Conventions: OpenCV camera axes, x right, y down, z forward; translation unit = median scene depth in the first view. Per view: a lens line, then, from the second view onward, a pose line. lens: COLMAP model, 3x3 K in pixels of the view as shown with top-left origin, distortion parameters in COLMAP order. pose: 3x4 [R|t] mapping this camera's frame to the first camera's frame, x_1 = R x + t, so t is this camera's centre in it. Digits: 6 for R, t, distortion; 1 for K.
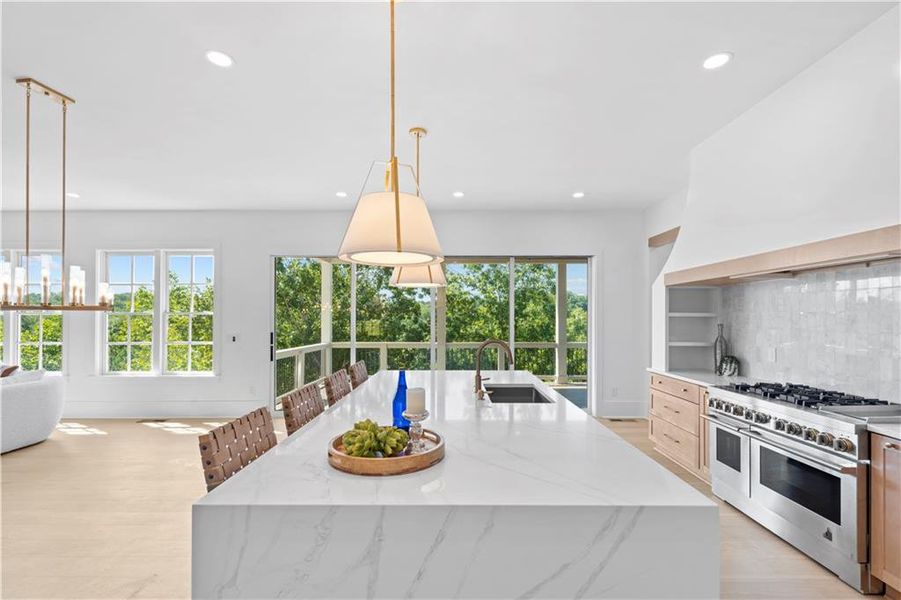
lens RADIAL K [[532.6, 0, 445.3], [0, 532.6, 309.2], [0, 0, 1]] dist [0.002216, -0.000458]
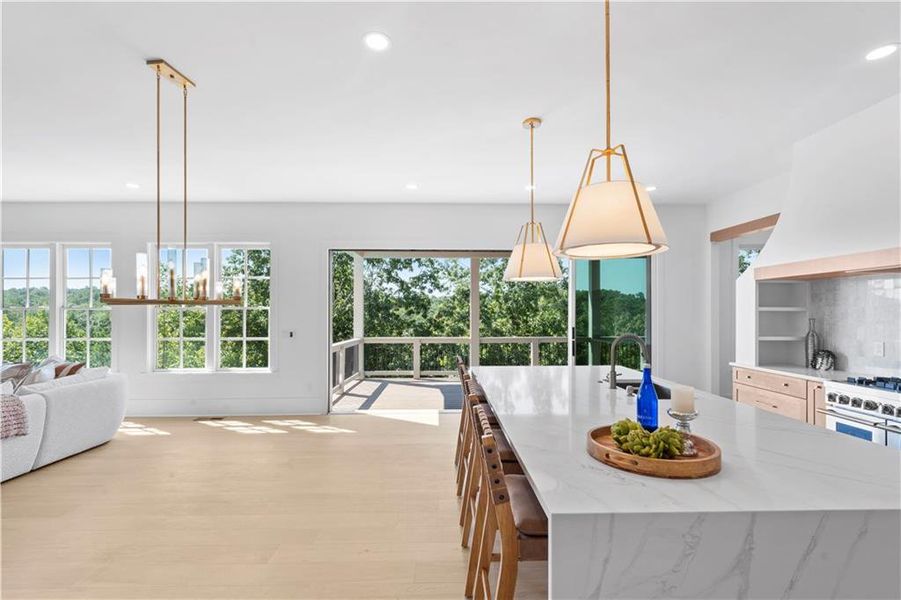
lens RADIAL K [[535.1, 0, 455.8], [0, 535.1, 305.5], [0, 0, 1]] dist [-0.002080, 0.002668]
pose [[0.999412, -0.000382, 0.034294, -0.189789], [0.000290, 0.999996, 0.002678, 0.000468], [-0.034295, -0.002667, 0.999408, 0.021110]]
